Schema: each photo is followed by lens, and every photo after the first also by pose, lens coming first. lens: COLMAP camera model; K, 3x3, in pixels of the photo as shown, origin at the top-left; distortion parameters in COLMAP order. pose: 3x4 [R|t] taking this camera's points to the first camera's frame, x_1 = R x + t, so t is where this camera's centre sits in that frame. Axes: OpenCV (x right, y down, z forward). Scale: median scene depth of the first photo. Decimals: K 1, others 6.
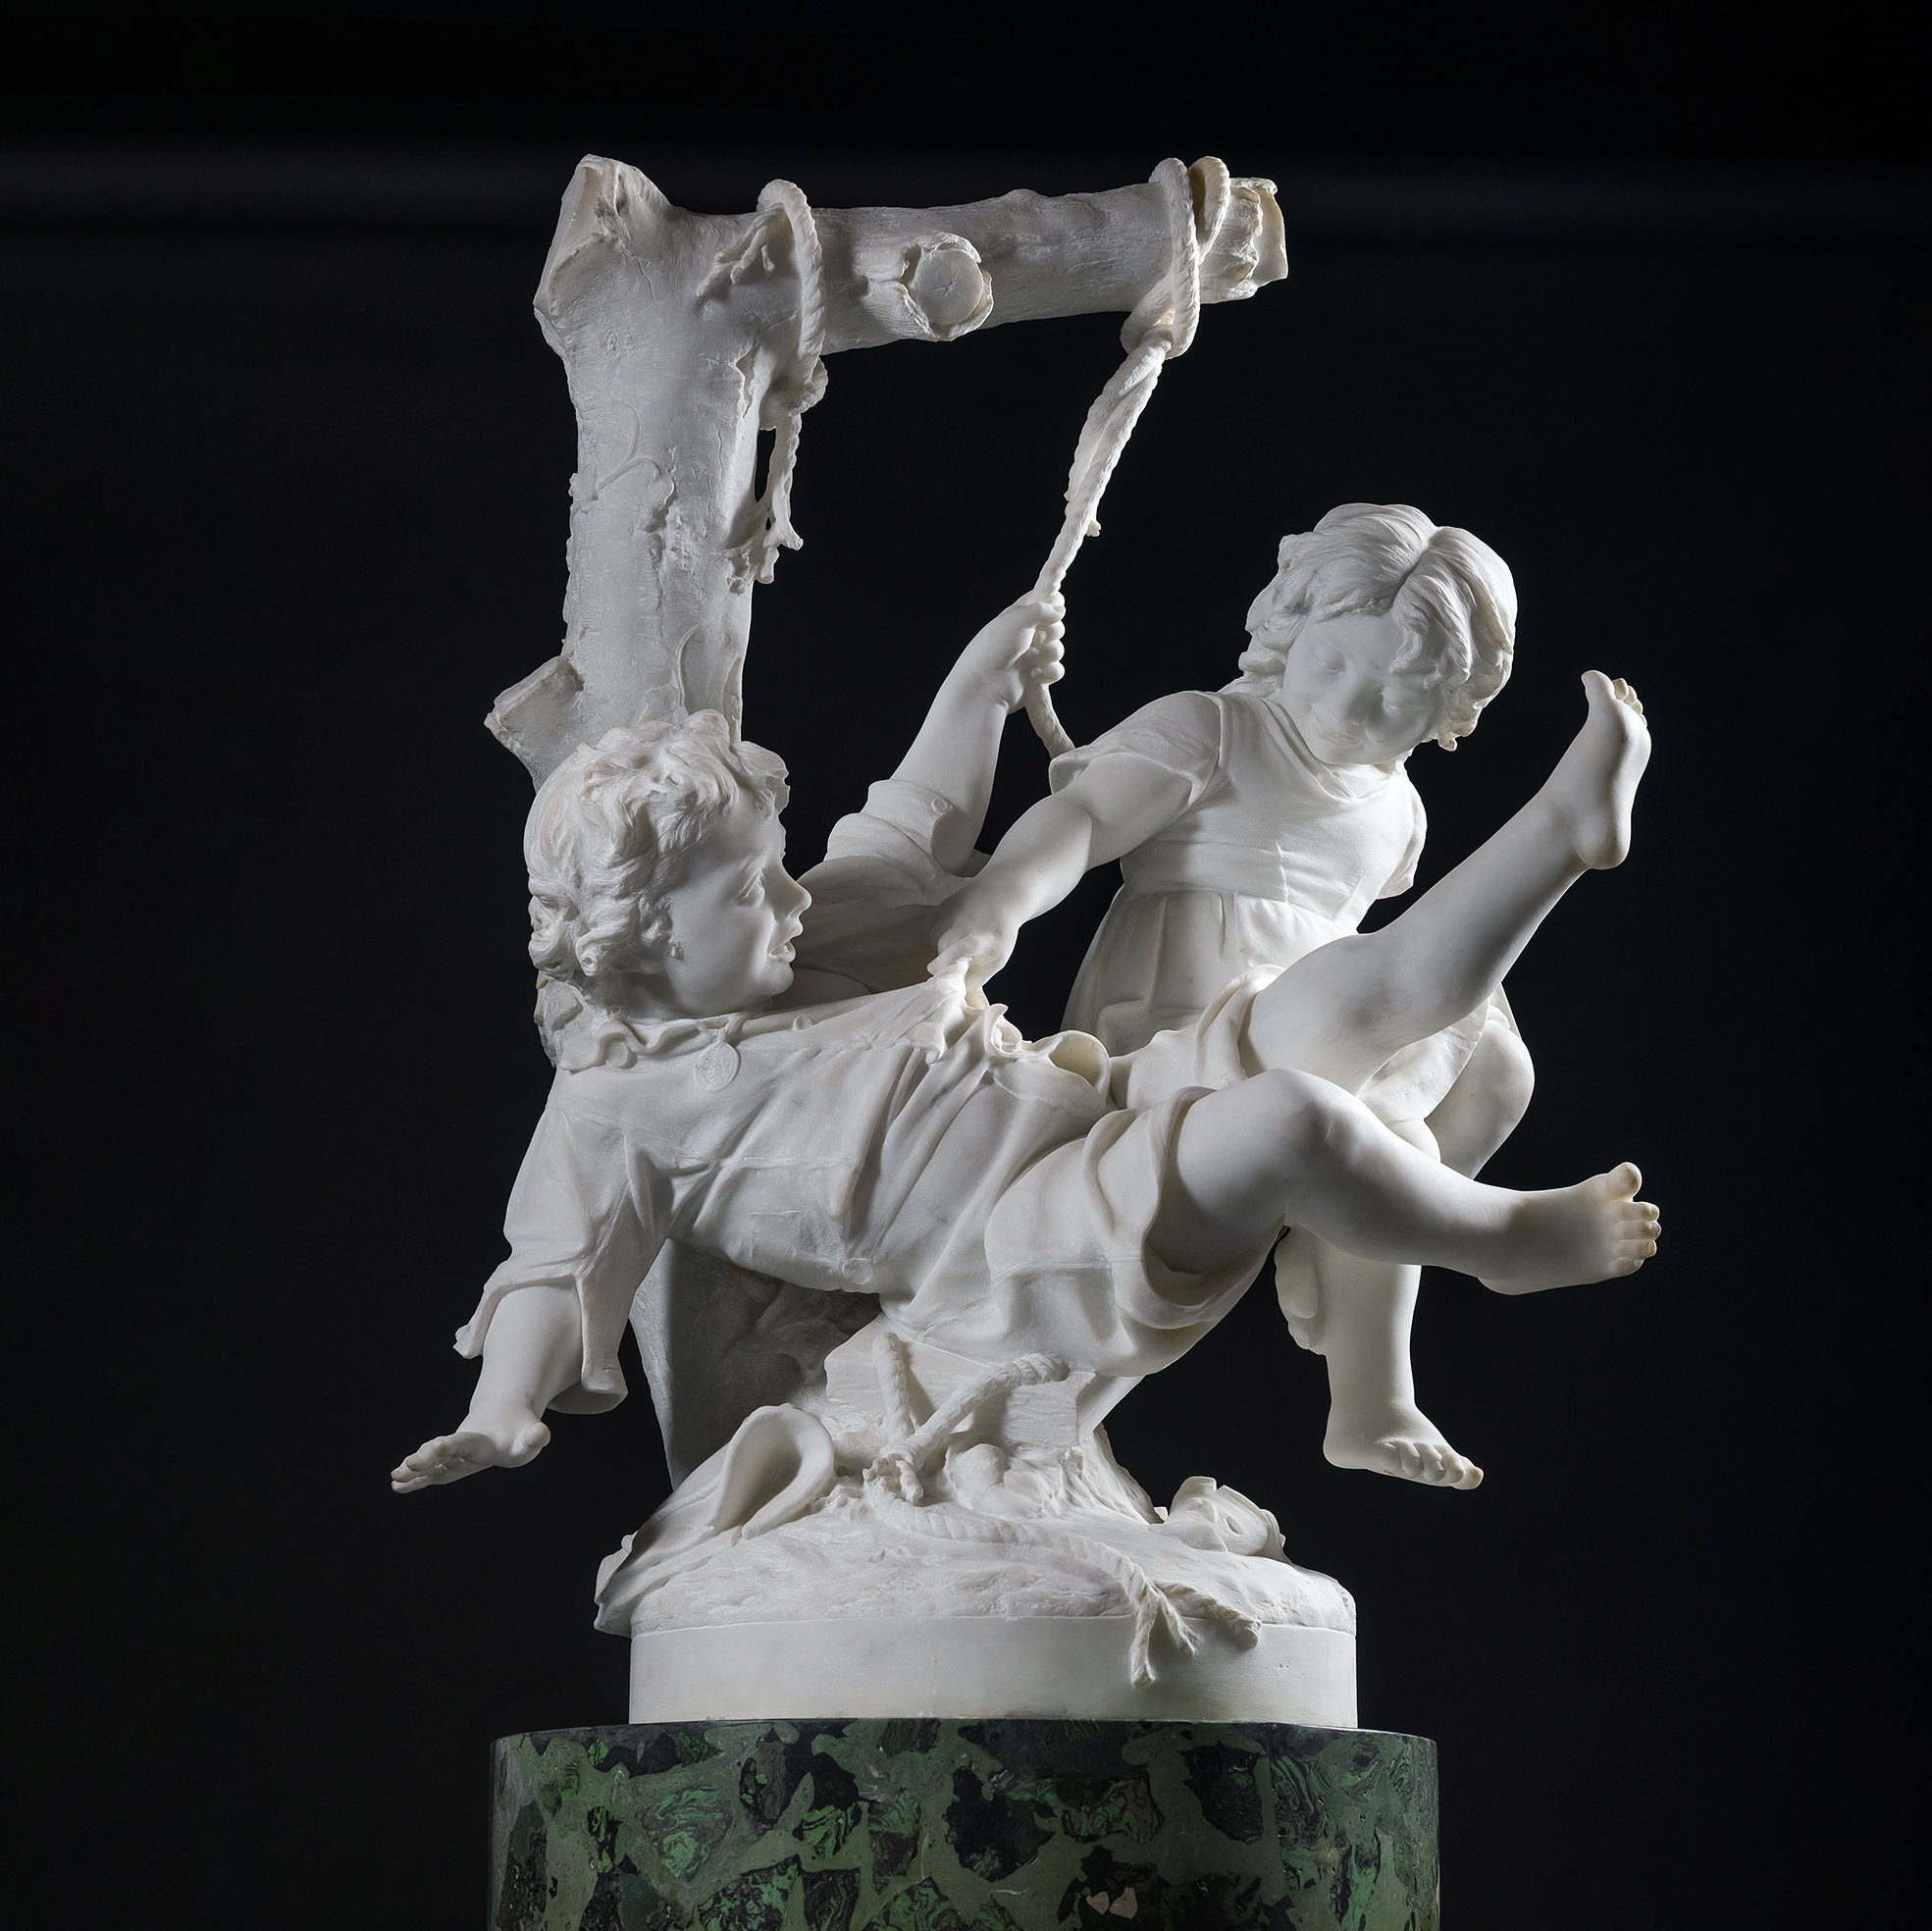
lens RADIAL K [[7280.5, 0, 966.0], [0, 7280.5, 965.5], [0, 0, 1]] dist [0.095065, -1.865826]
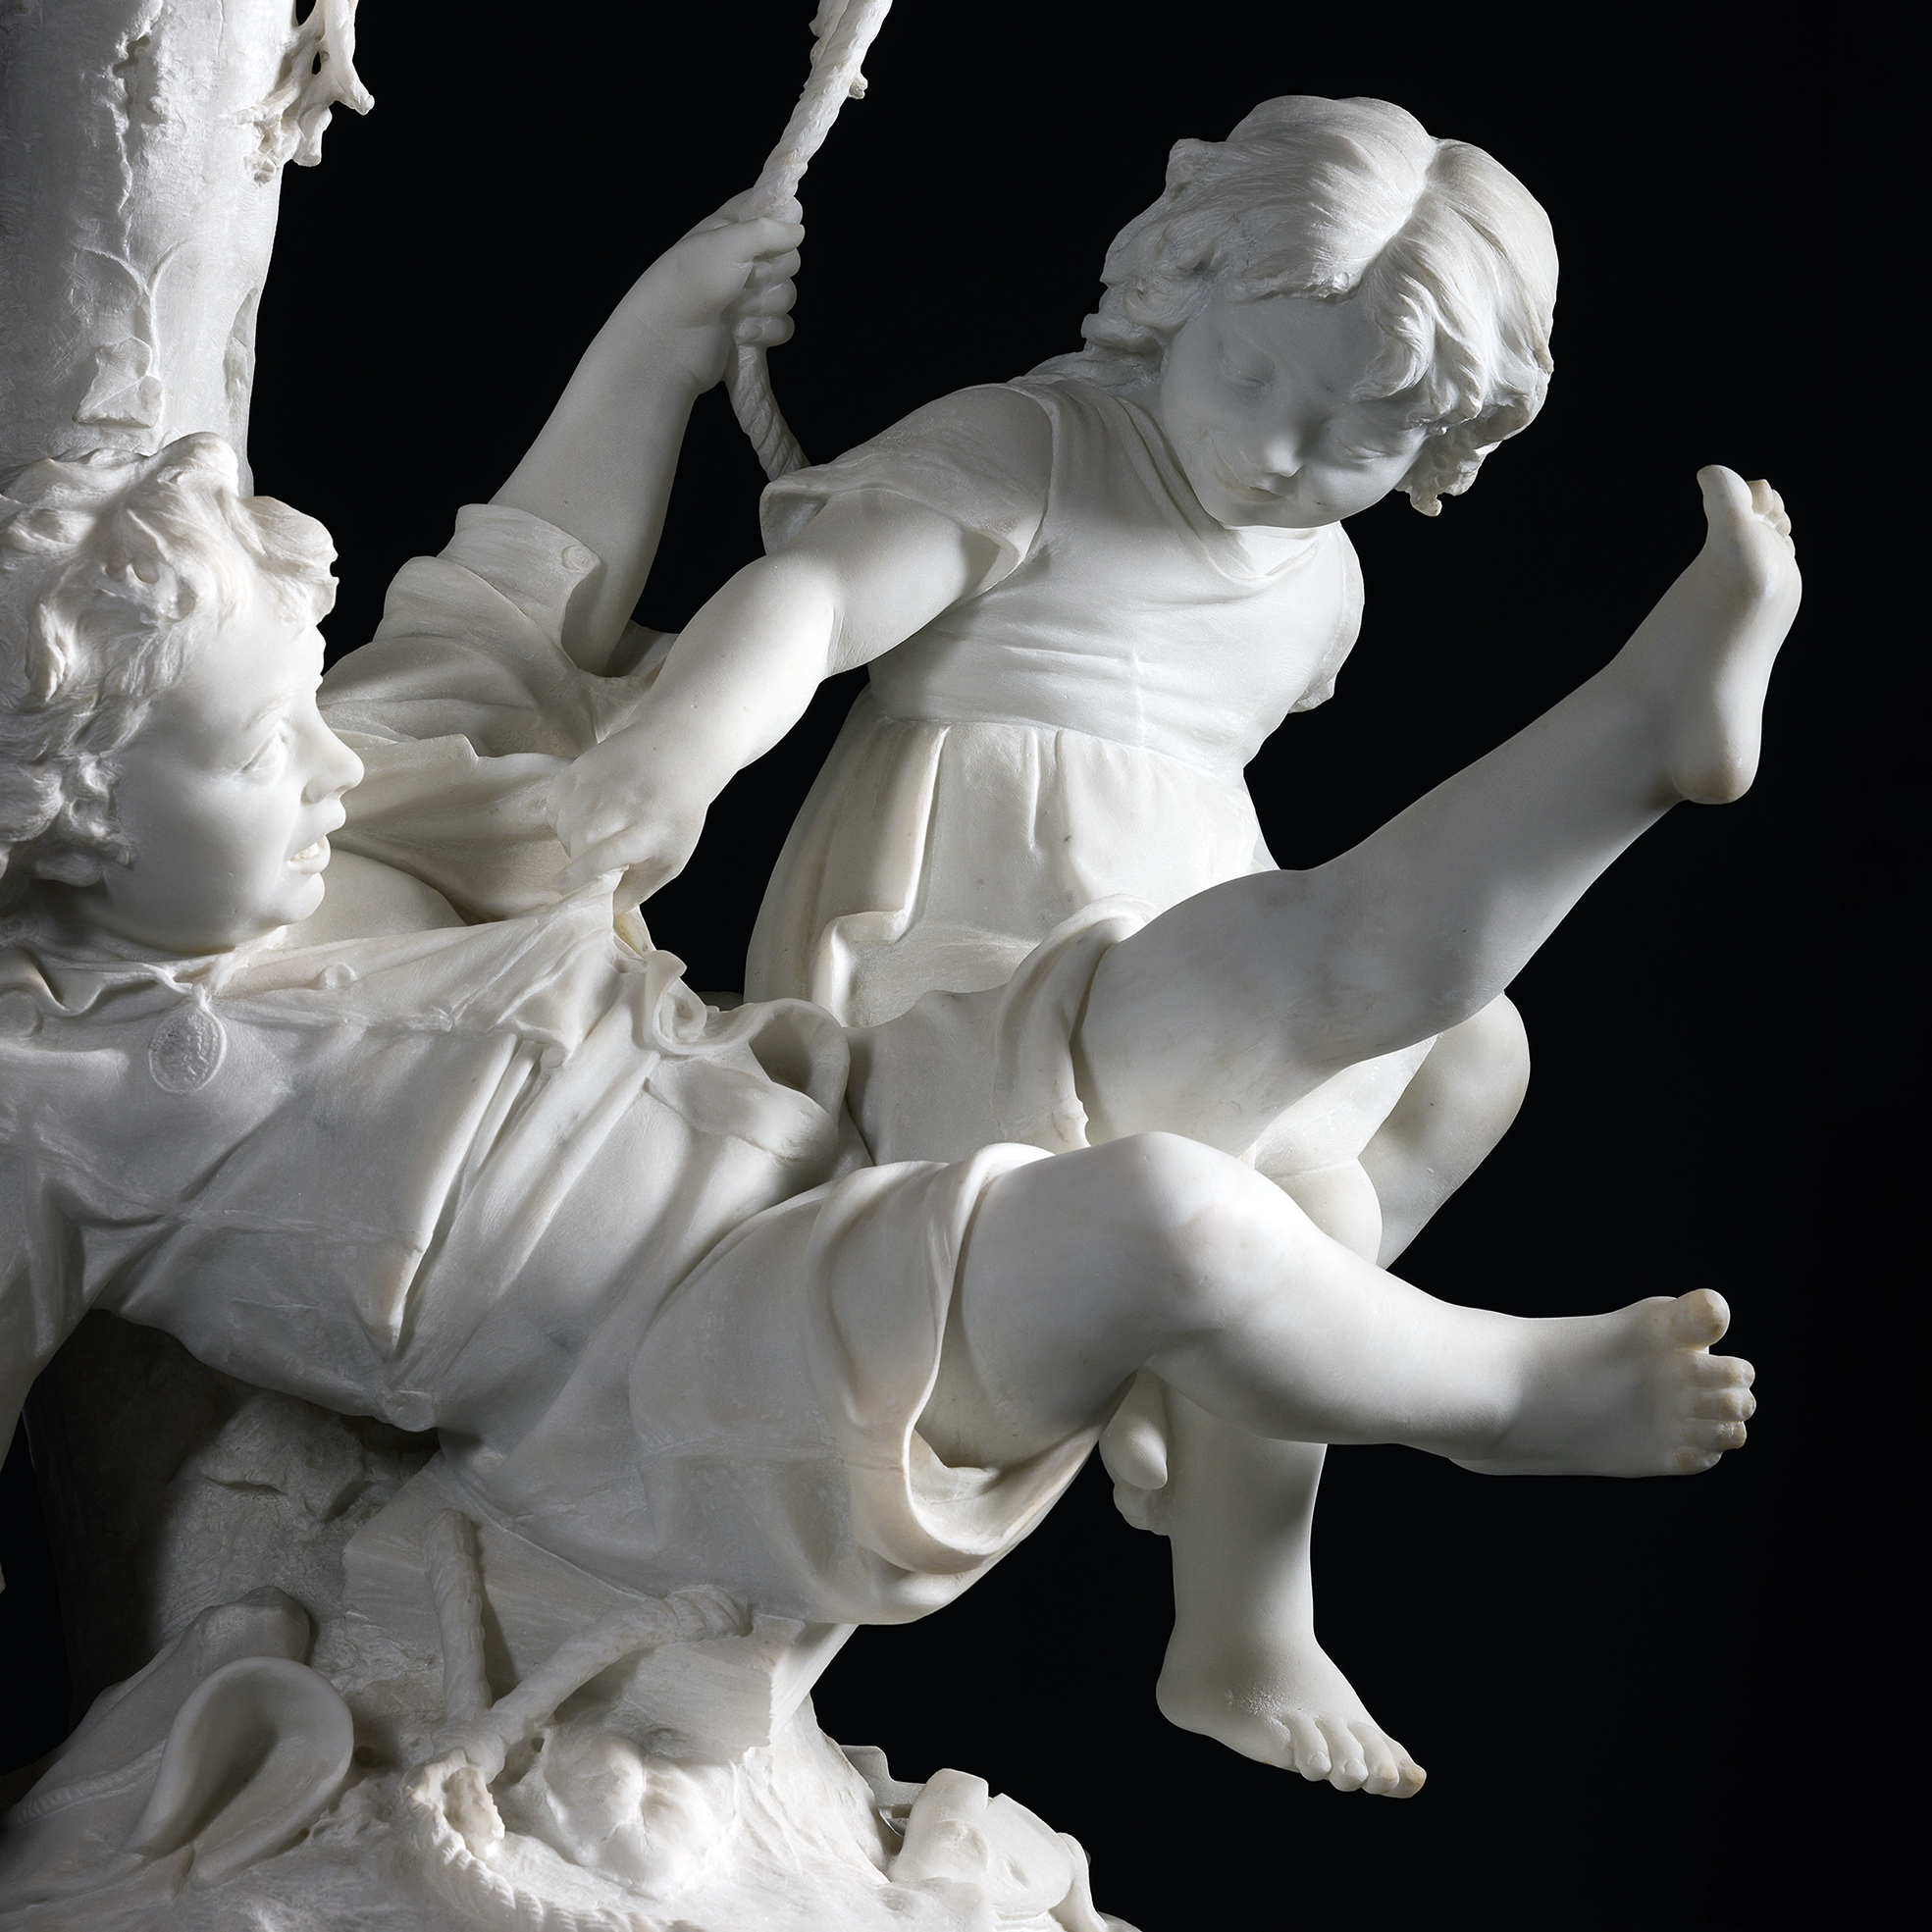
lens RADIAL K [[7280.5, 0, 966.0], [0, 7280.5, 966.0], [0, 0, 1]] dist [0.095065, -1.865826]
pose [[0.995007, 0.055175, 0.083166, -0.020033], [-0.067450, 0.985942, 0.152868, -0.083116], [-0.073562, -0.157714, 0.984741, 0.404262]]
